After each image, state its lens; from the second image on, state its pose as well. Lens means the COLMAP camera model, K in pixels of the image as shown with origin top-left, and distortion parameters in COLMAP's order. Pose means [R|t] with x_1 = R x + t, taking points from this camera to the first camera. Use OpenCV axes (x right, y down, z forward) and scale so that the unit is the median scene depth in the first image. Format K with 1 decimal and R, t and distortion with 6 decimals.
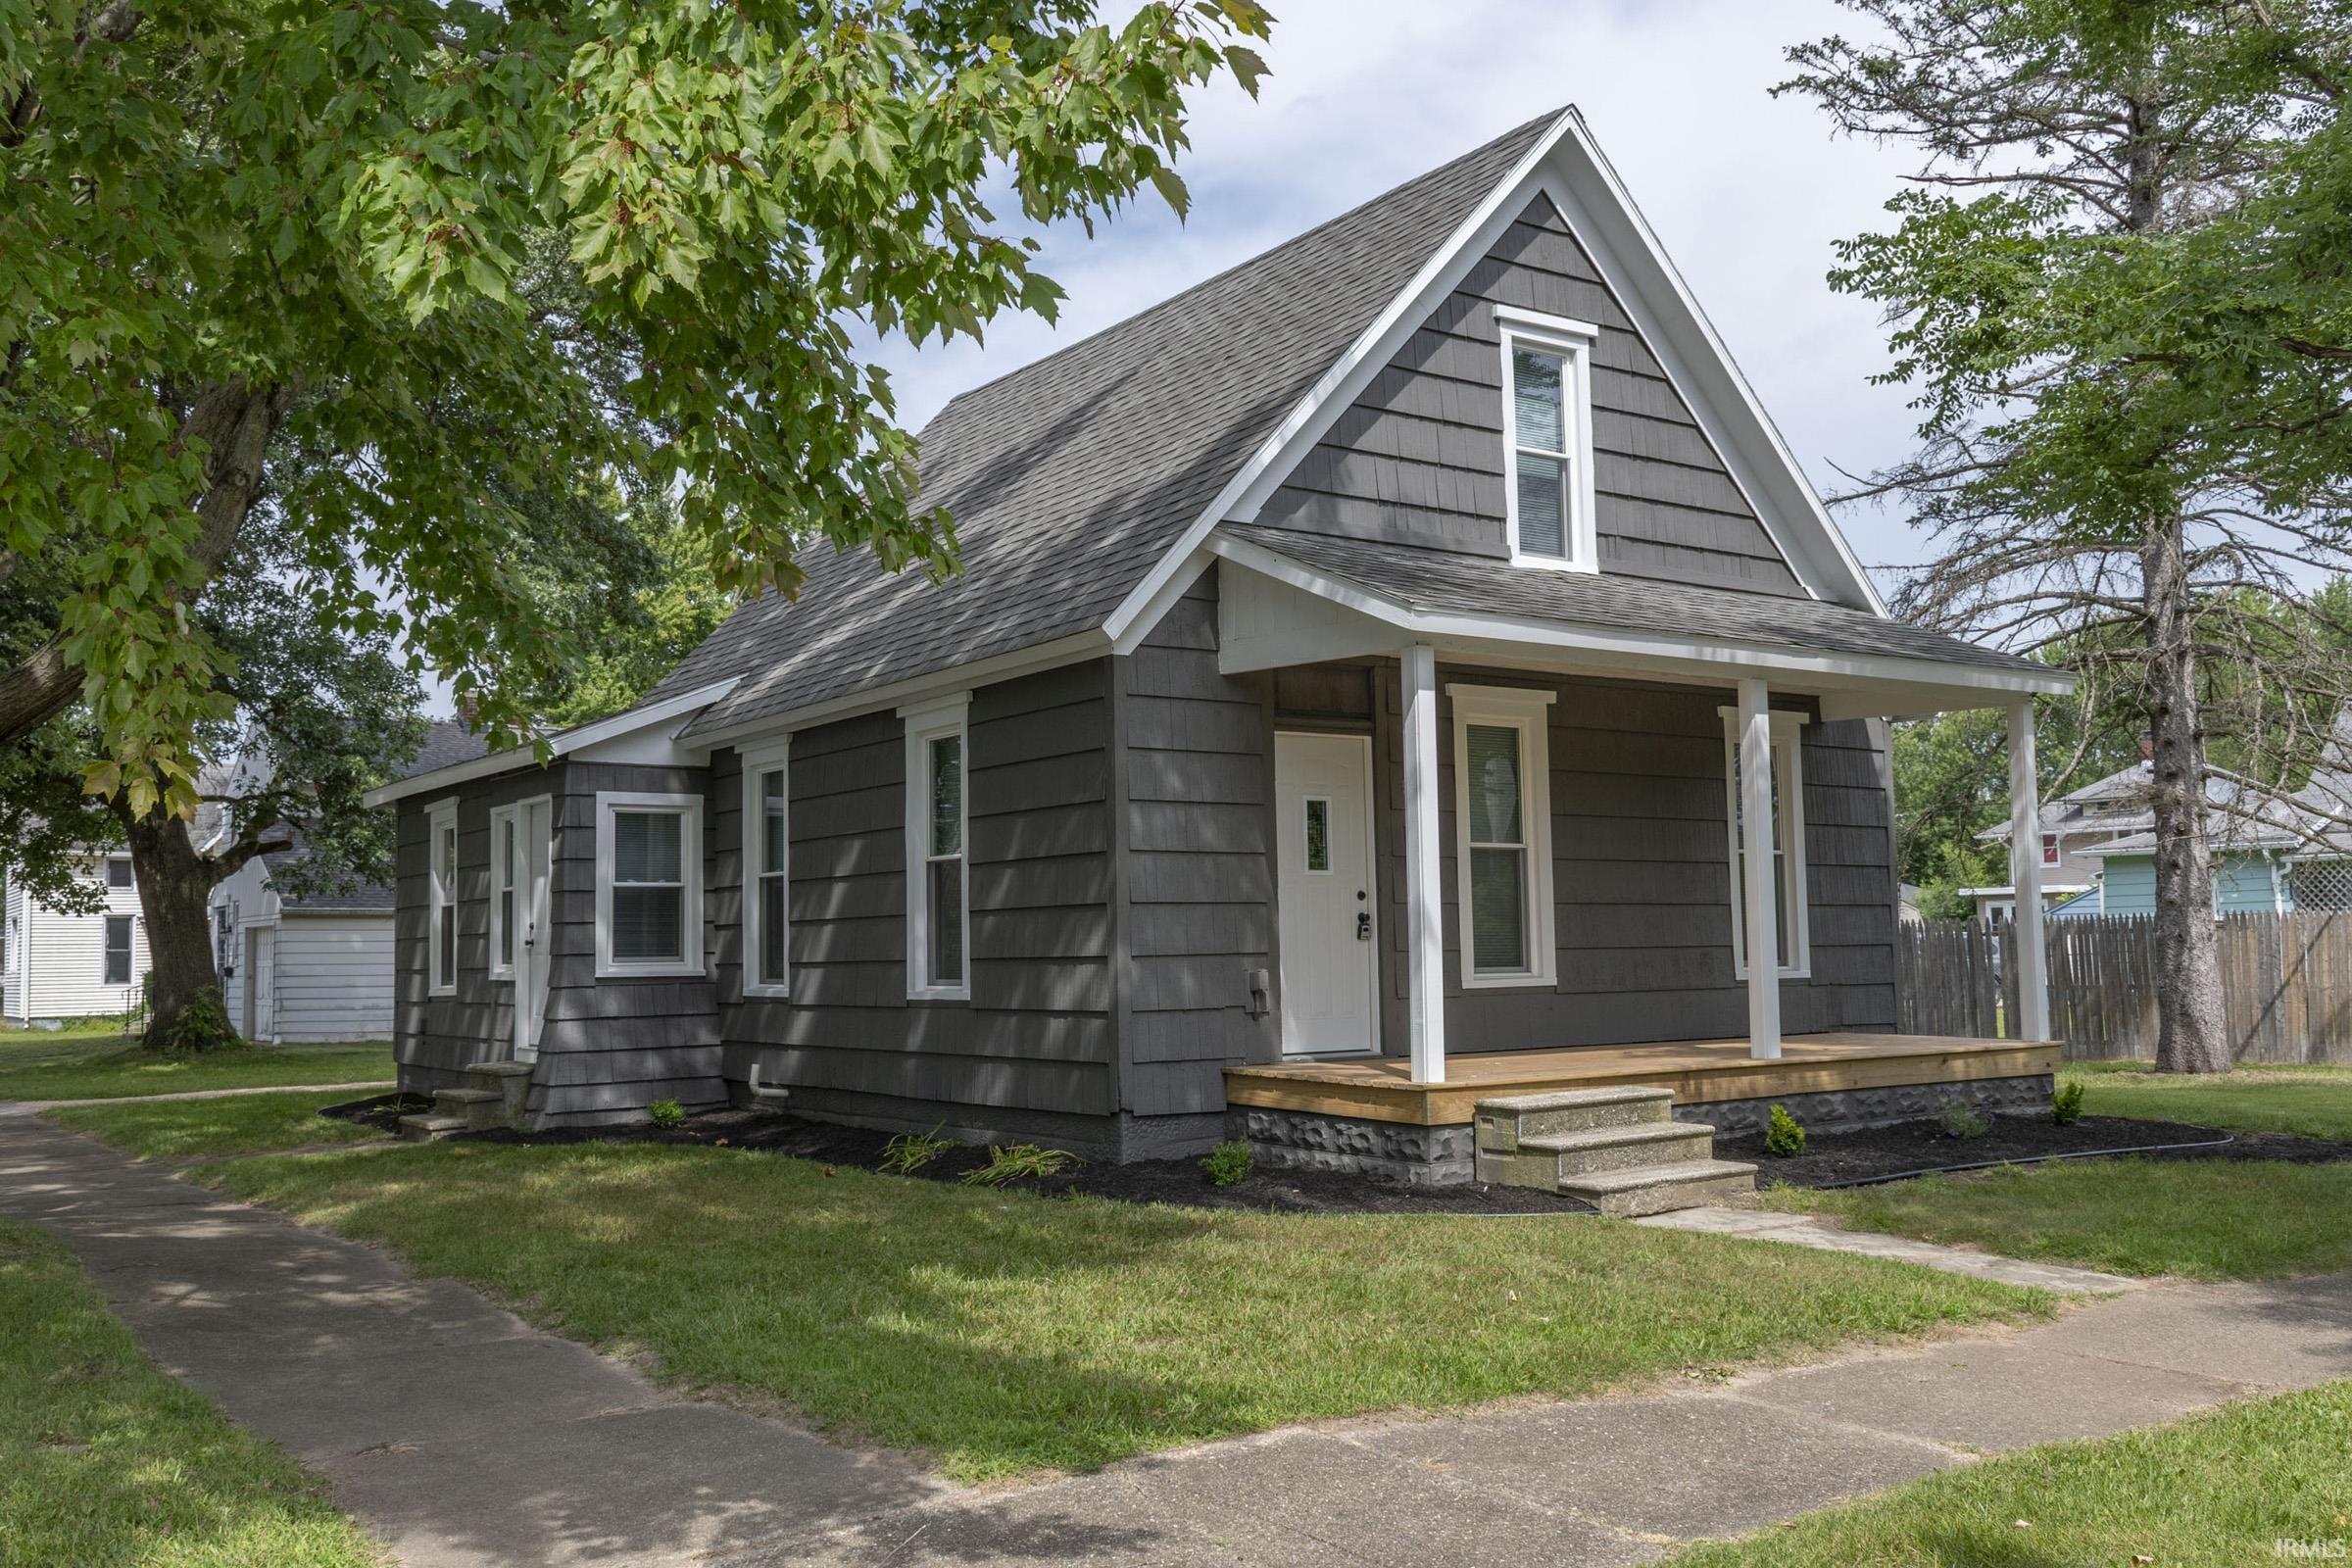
lens RADIAL K [[2014.5, 0, 1159.0], [0, 2014.5, 795.8], [0, 0, 1]] dist [-0.029631, 0.018875]
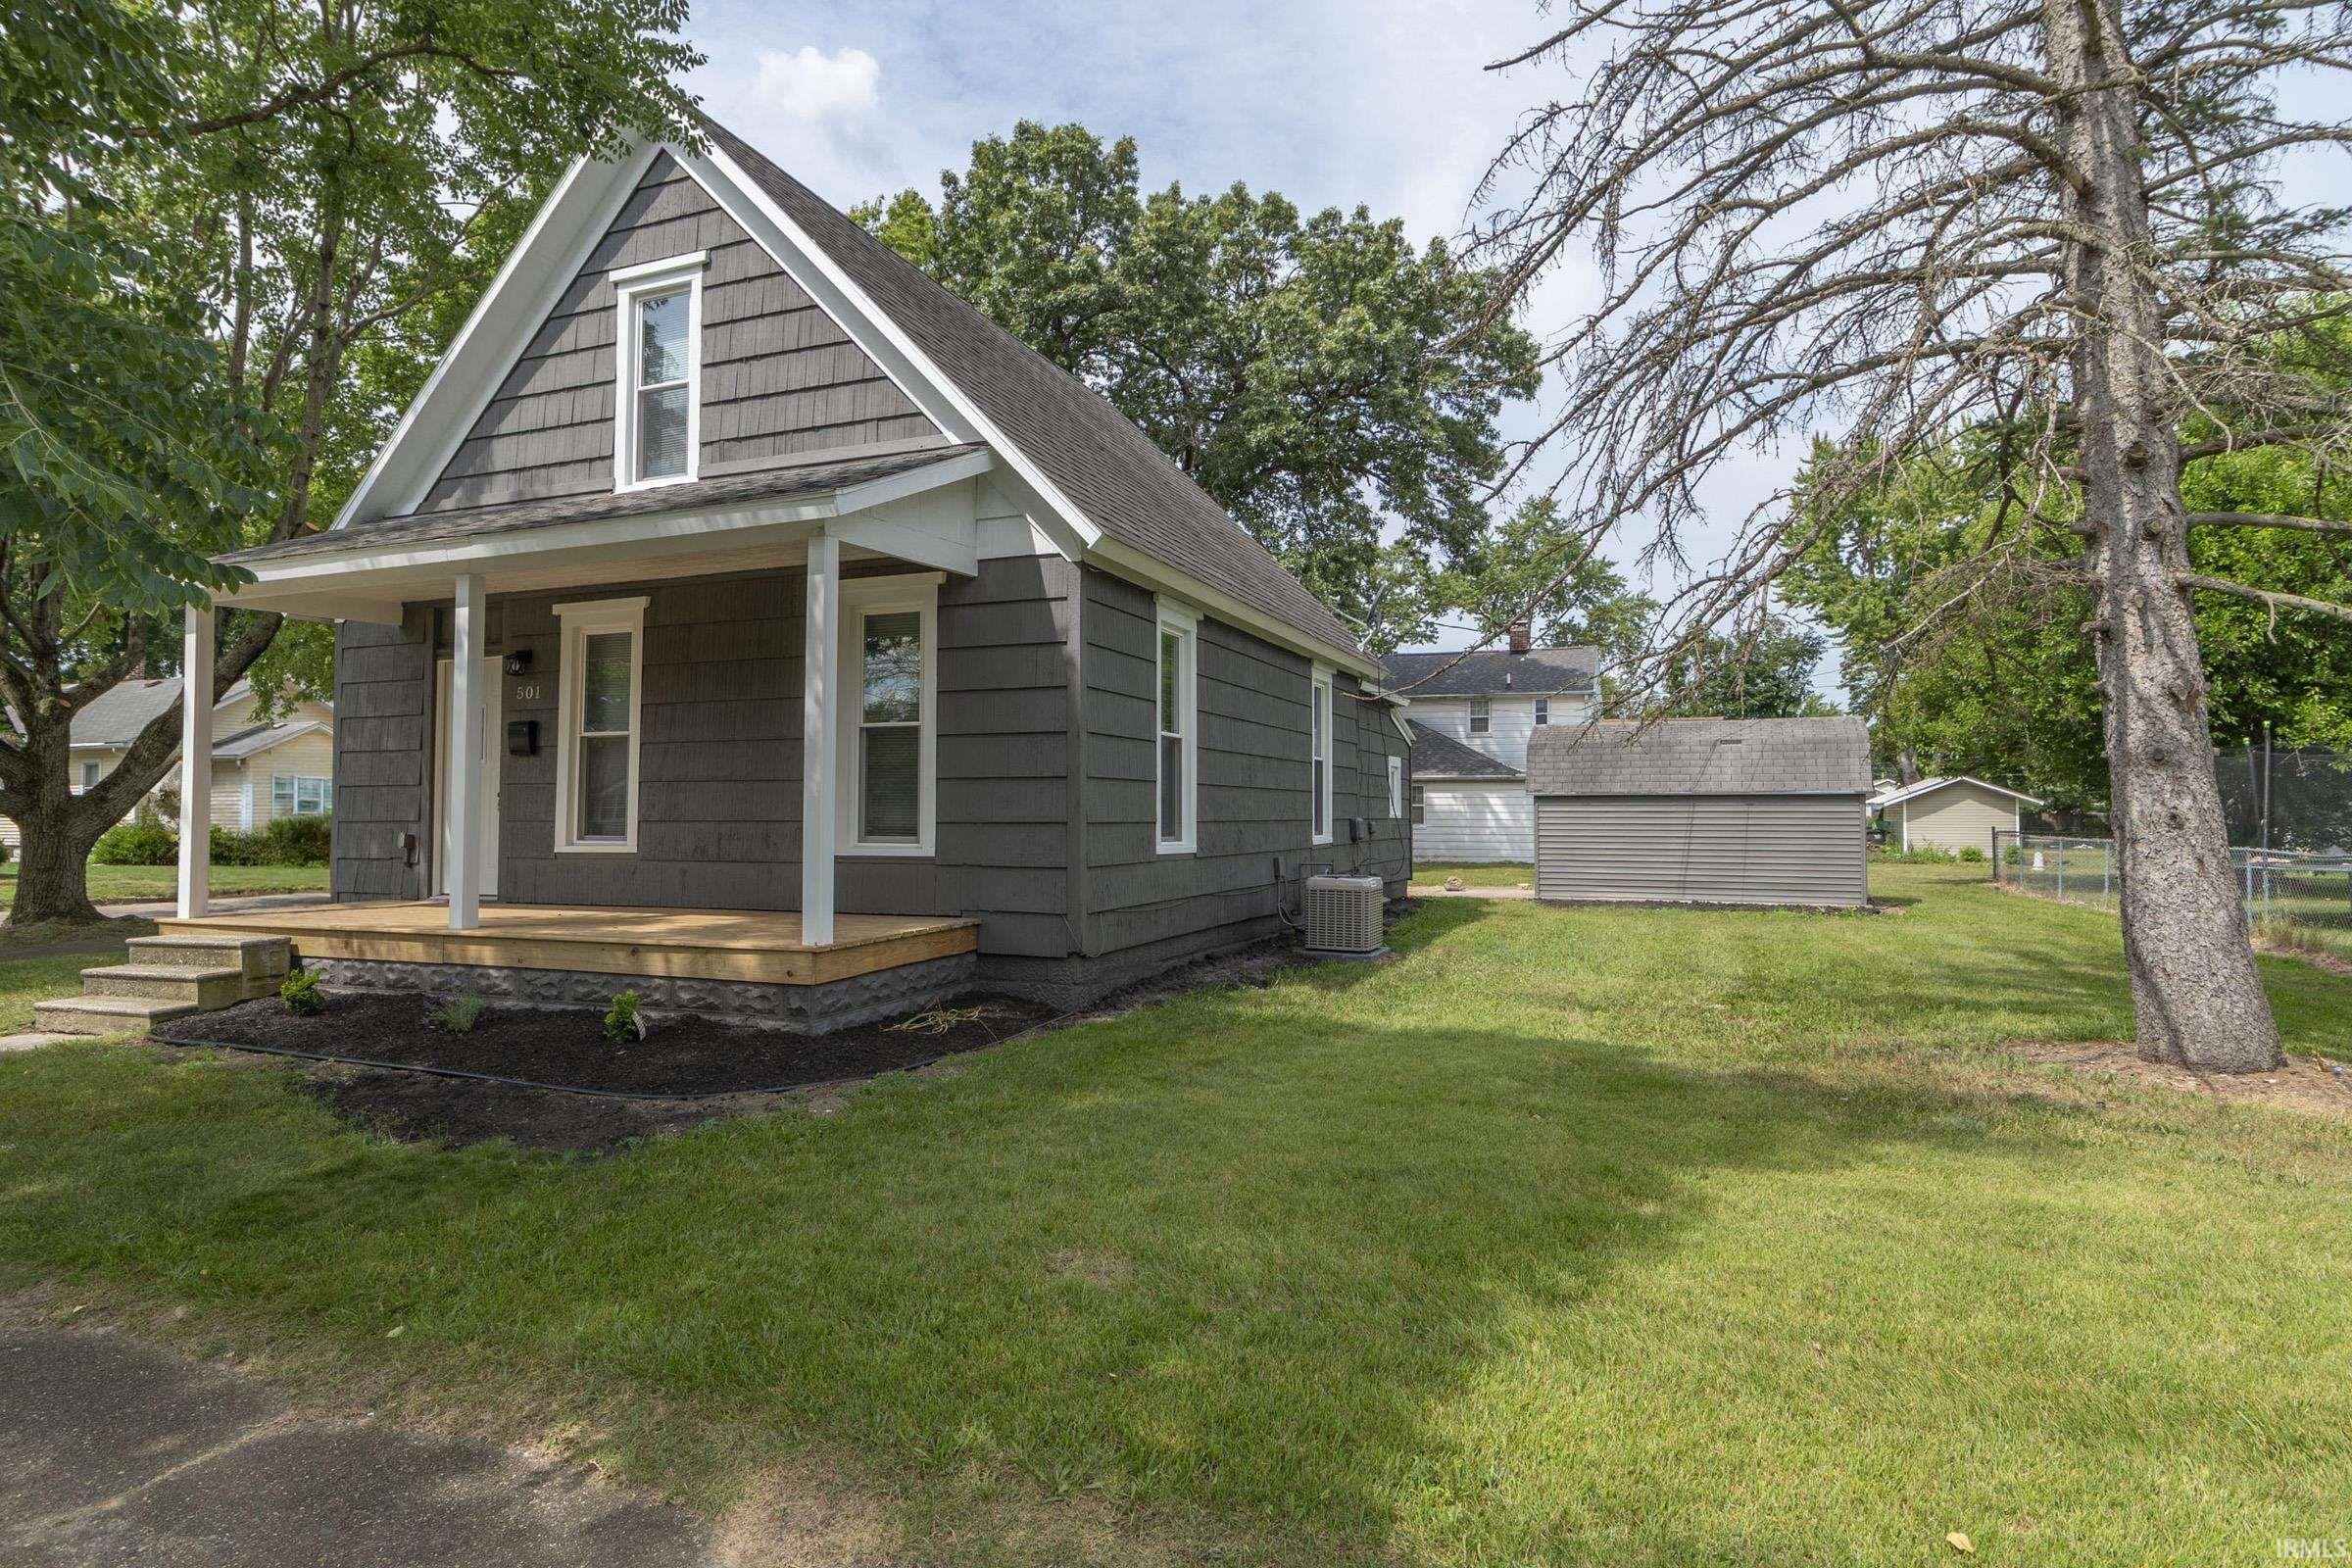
lens RADIAL K [[1306.4, 0, 1167.0], [0, 1306.4, 772.1], [0, 0, 1]] dist [-0.012016, -0.002481]
pose [[0.552413, -0.012545, -0.833476, 1.029774], [0.058247, 0.998024, 0.023583, 0.049810], [0.831533, -0.061575, 0.552052, 0.879844]]
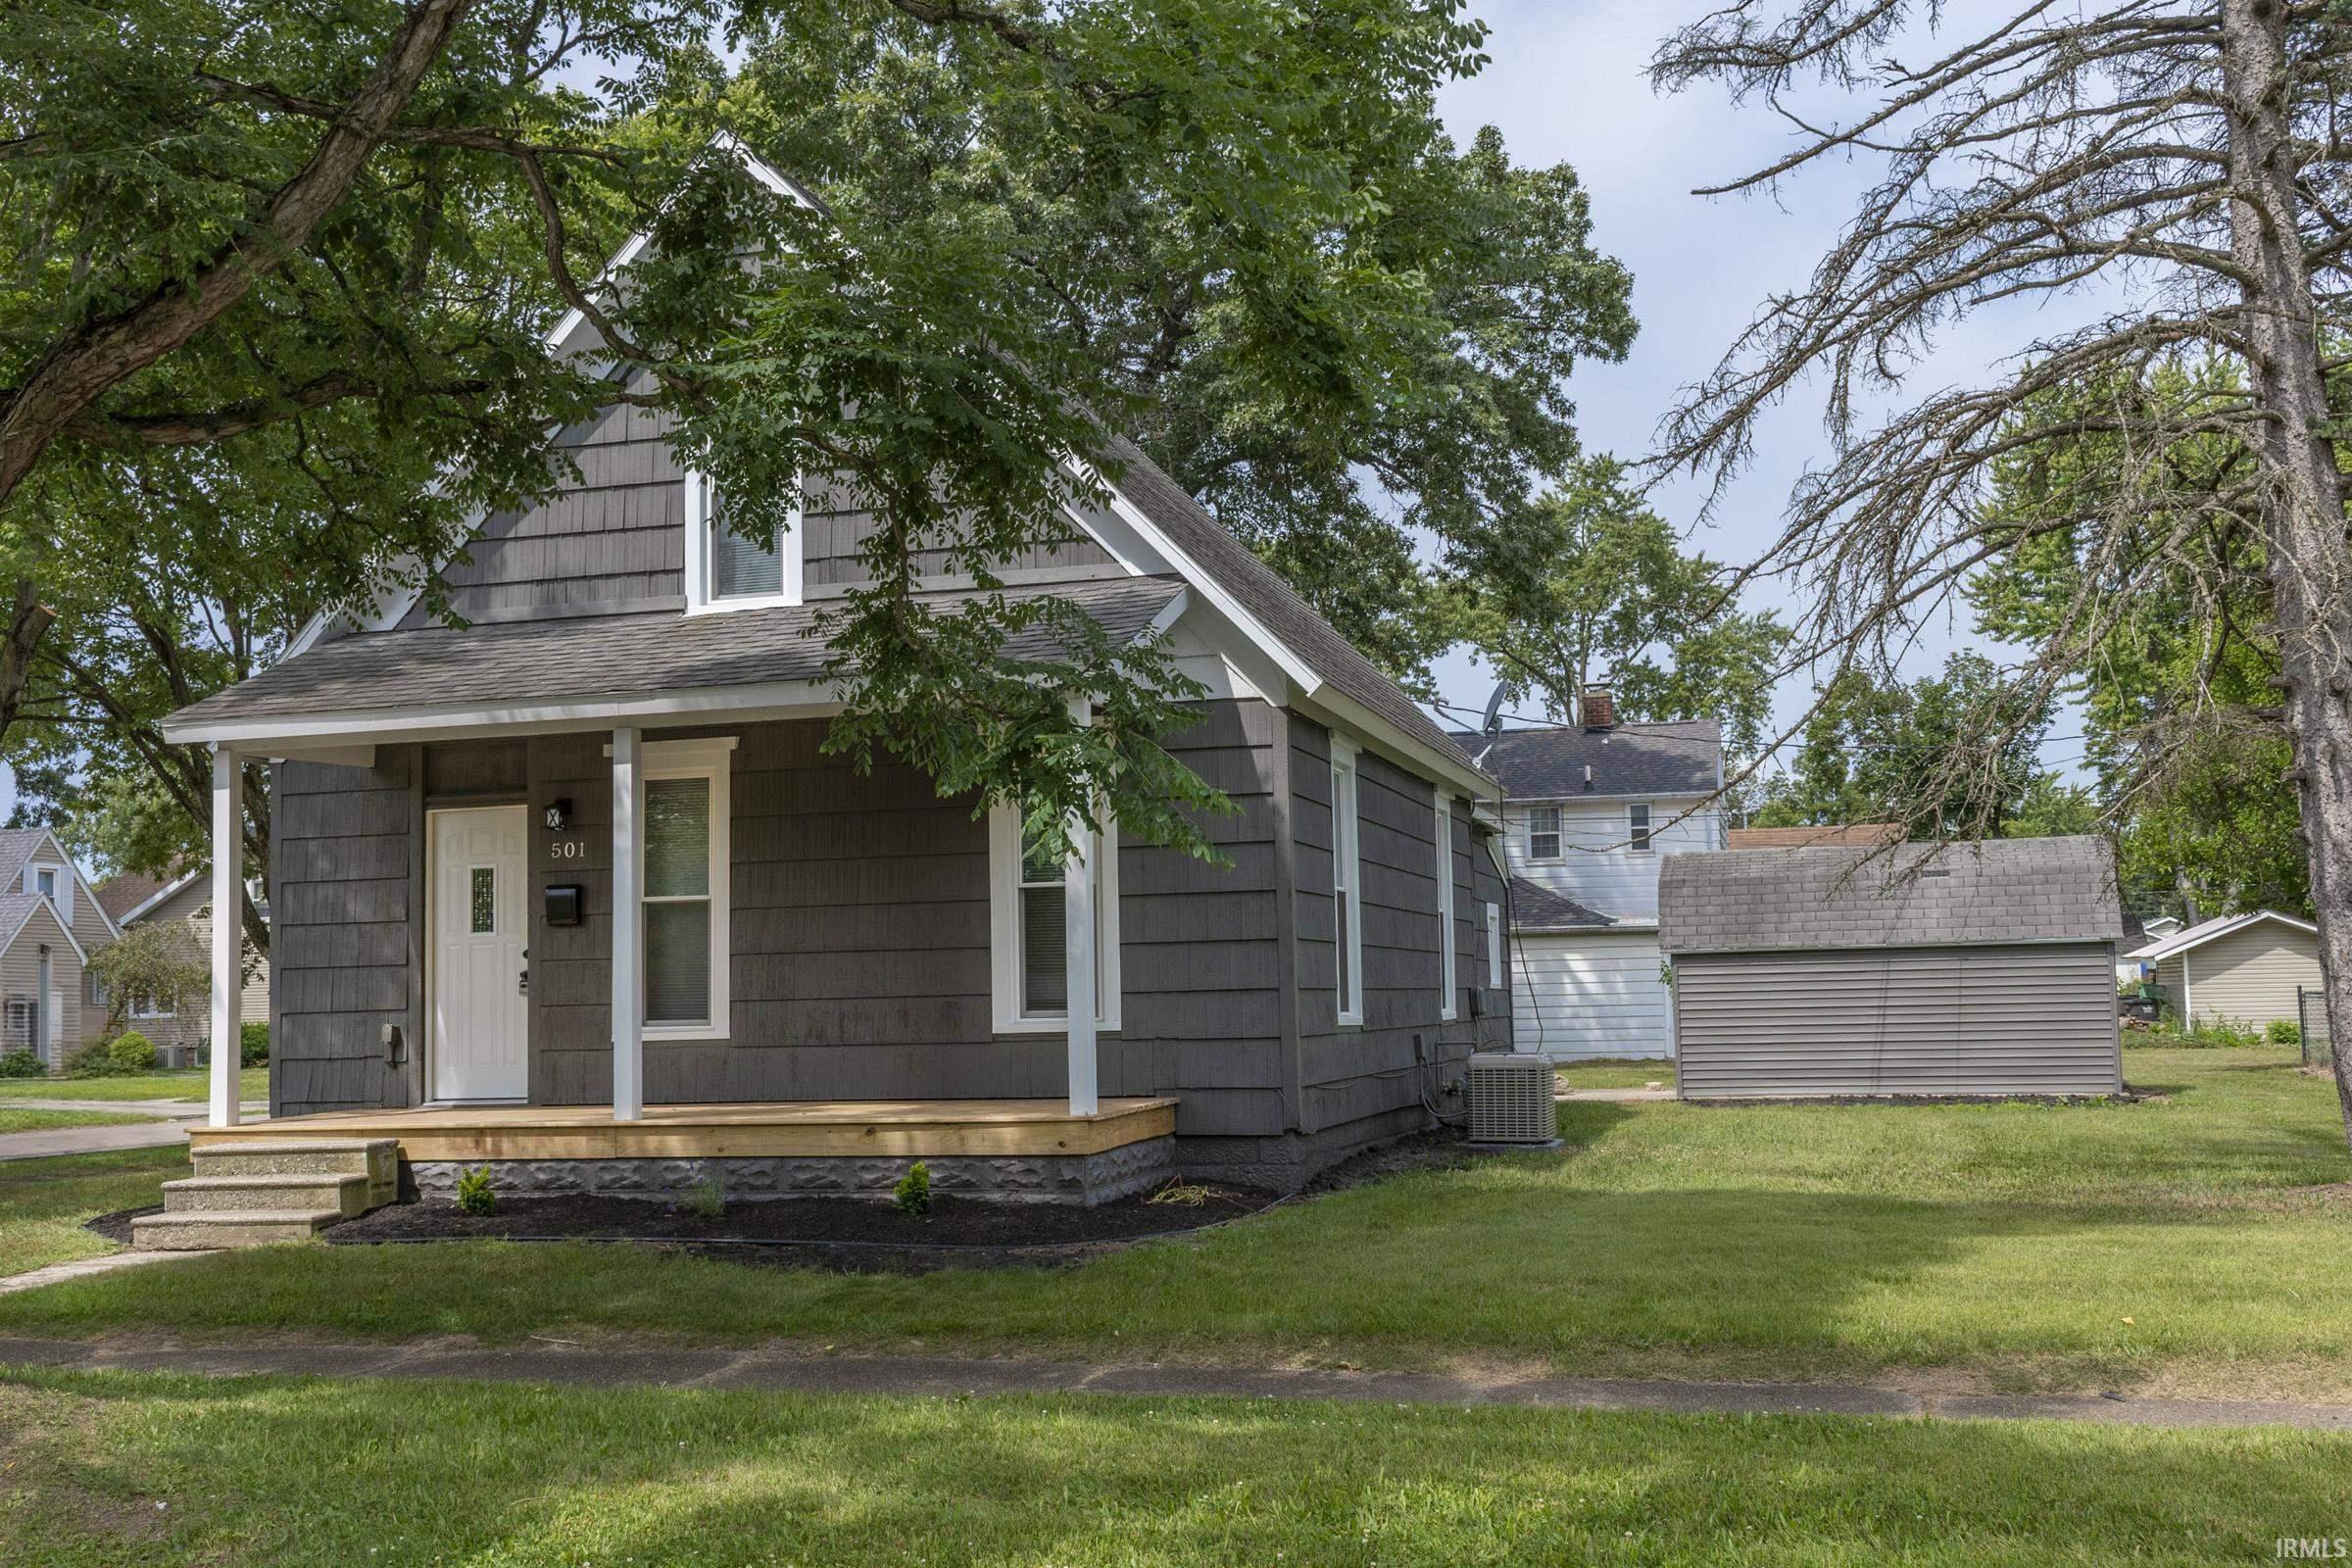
lens RADIAL K [[2446.8, 0, 1179.6], [0, 2446.8, 790.8], [0, 0, 1]] dist [-0.016541, 0.000000]
pose [[0.647257, -0.065865, -0.759421, 1.301750], [0.073821, 0.996993, -0.023551, 0.018854], [0.758689, -0.040818, 0.650173, 0.416006]]
